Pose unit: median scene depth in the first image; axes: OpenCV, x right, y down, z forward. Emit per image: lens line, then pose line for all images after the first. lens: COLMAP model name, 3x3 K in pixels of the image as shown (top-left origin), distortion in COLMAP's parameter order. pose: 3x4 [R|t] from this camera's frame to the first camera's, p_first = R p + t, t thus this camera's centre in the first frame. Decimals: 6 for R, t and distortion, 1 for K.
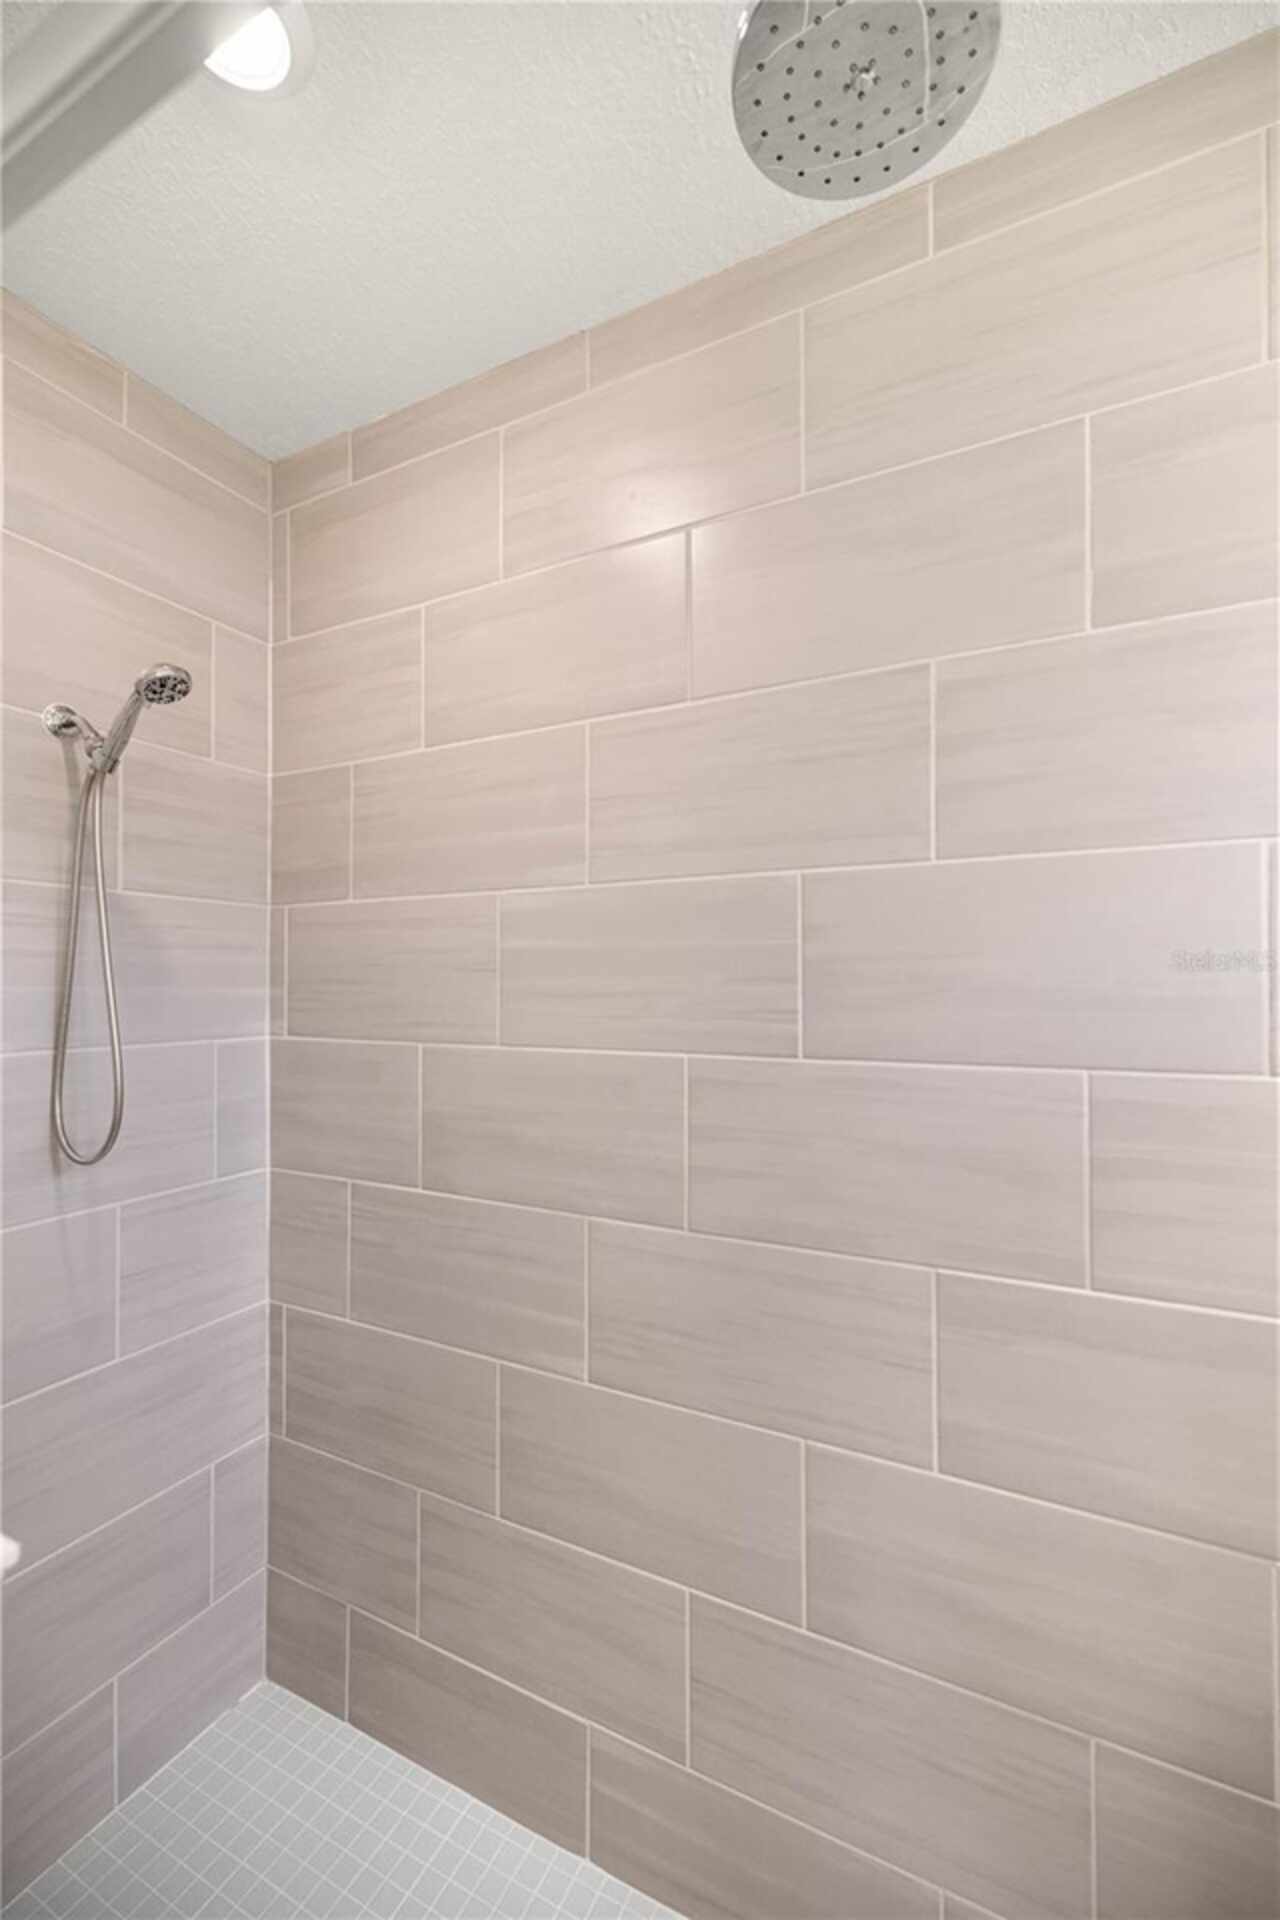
lens RADIAL K [[805.2, 0, 638.1], [0, 805.2, 980.8], [0, 0, 1]] dist [0.000496, 0.000284]
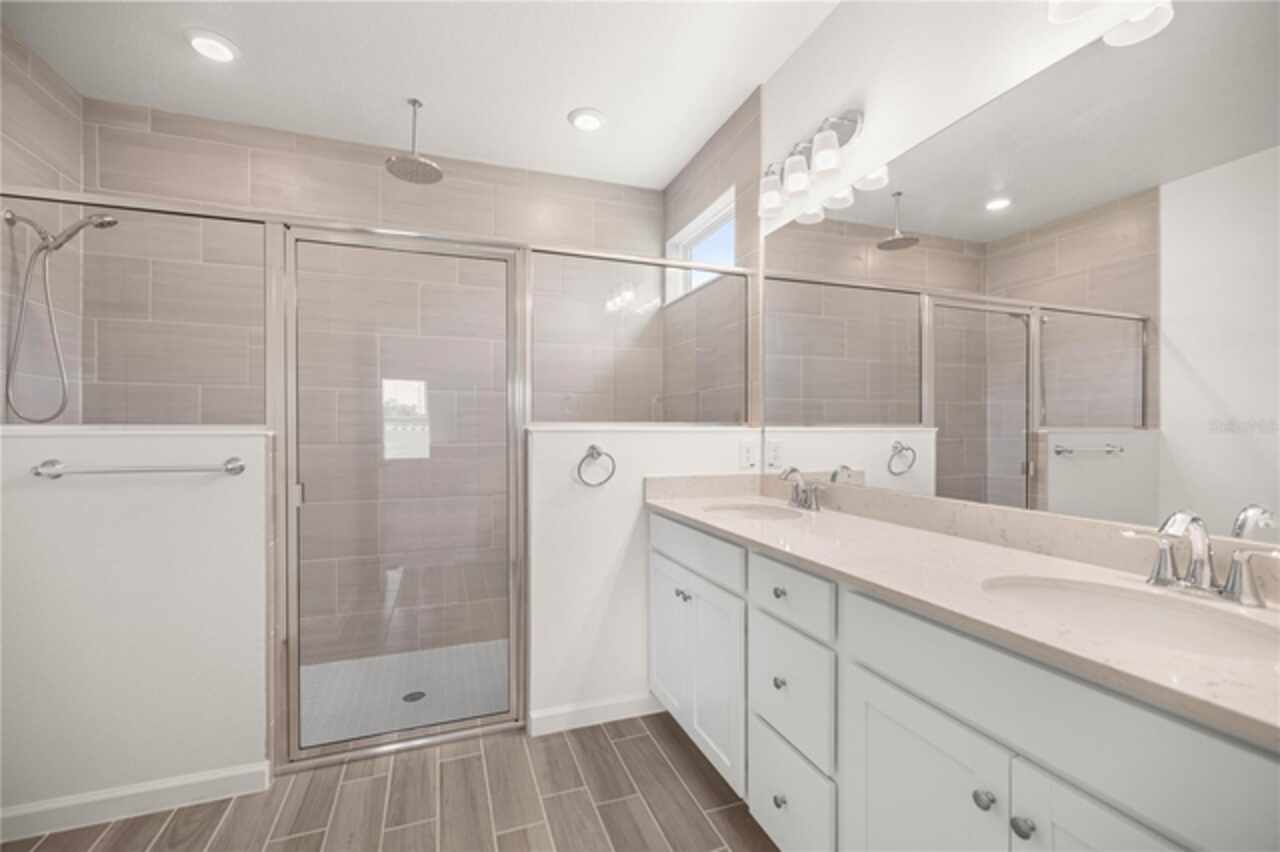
lens RADIAL K [[536.8, 0, 639.7], [0, 536.8, 430.1], [0, 0, 1]] dist [0.000496, 0.000284]
pose [[0.676989, -0.000711, 0.735993, -0.506500], [-0.005118, 0.999971, 0.005674, 0.178140], [-0.735976, -0.007608, 0.676965, -0.945731]]
